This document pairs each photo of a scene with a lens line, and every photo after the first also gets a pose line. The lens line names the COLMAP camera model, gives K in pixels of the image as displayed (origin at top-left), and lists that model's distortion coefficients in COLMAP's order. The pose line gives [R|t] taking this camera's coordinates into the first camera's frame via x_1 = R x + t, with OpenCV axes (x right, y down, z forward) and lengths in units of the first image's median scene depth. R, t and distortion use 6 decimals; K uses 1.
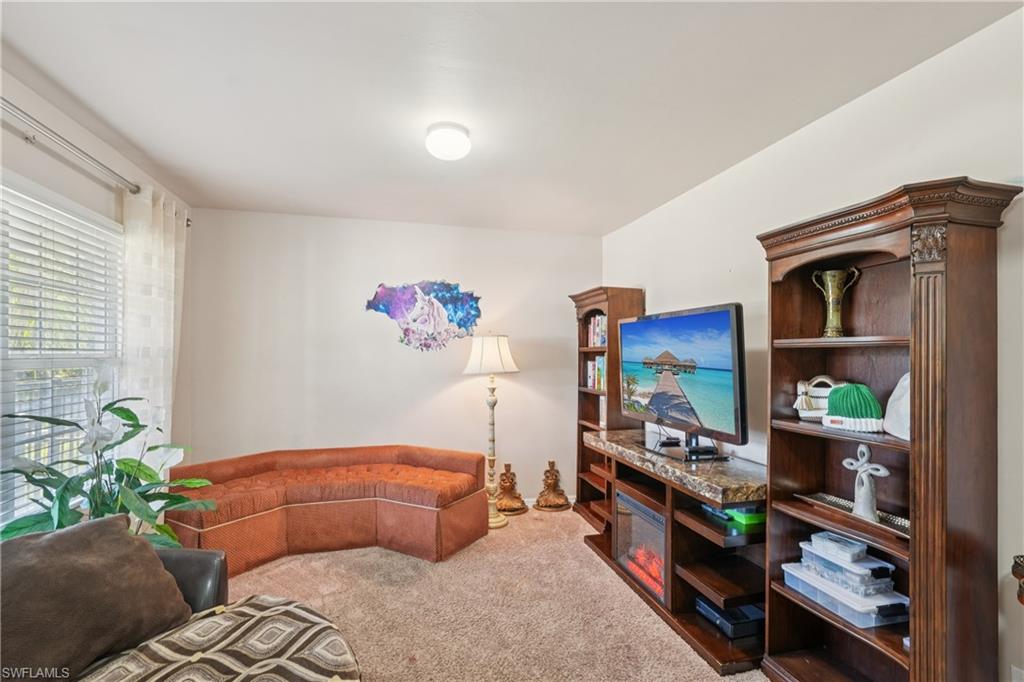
lens RADIAL K [[459.2, 0, 517.8], [0, 459.2, 354.6], [0, 0, 1]] dist [-0.009778, 0.006271]
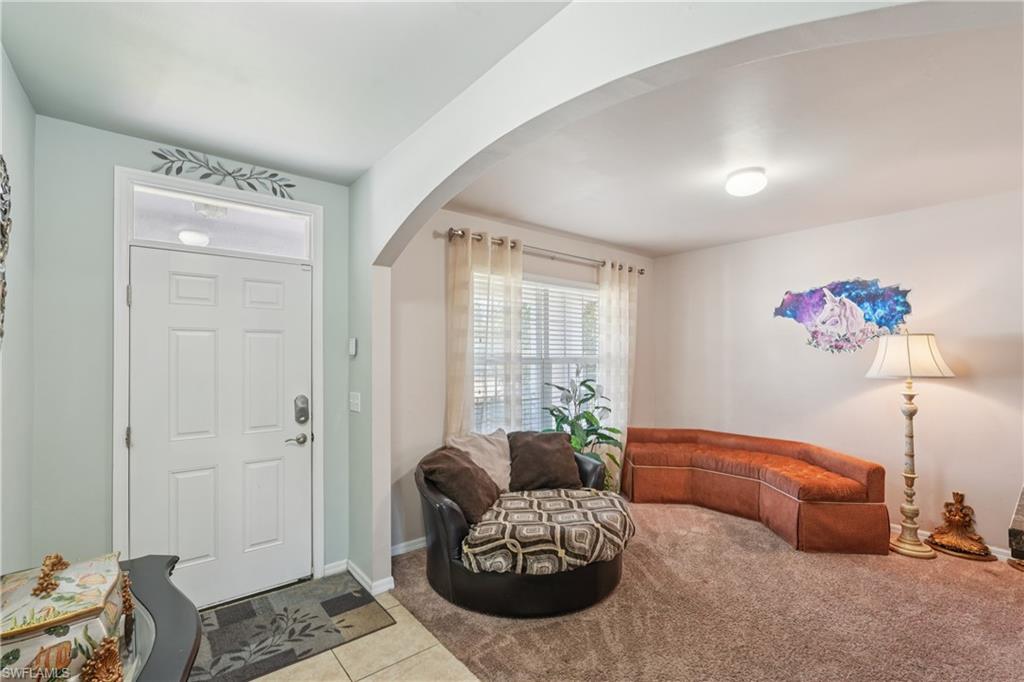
lens RADIAL K [[459.2, 0, 505.6], [0, 459.2, 346.4], [0, 0, 1]] dist [-0.009778, 0.006271]
pose [[0.409556, -0.020959, -0.912044, 0.424136], [-0.000150, 0.999734, -0.023042, 0.001455], [0.912285, 0.009574, 0.409444, -0.052778]]
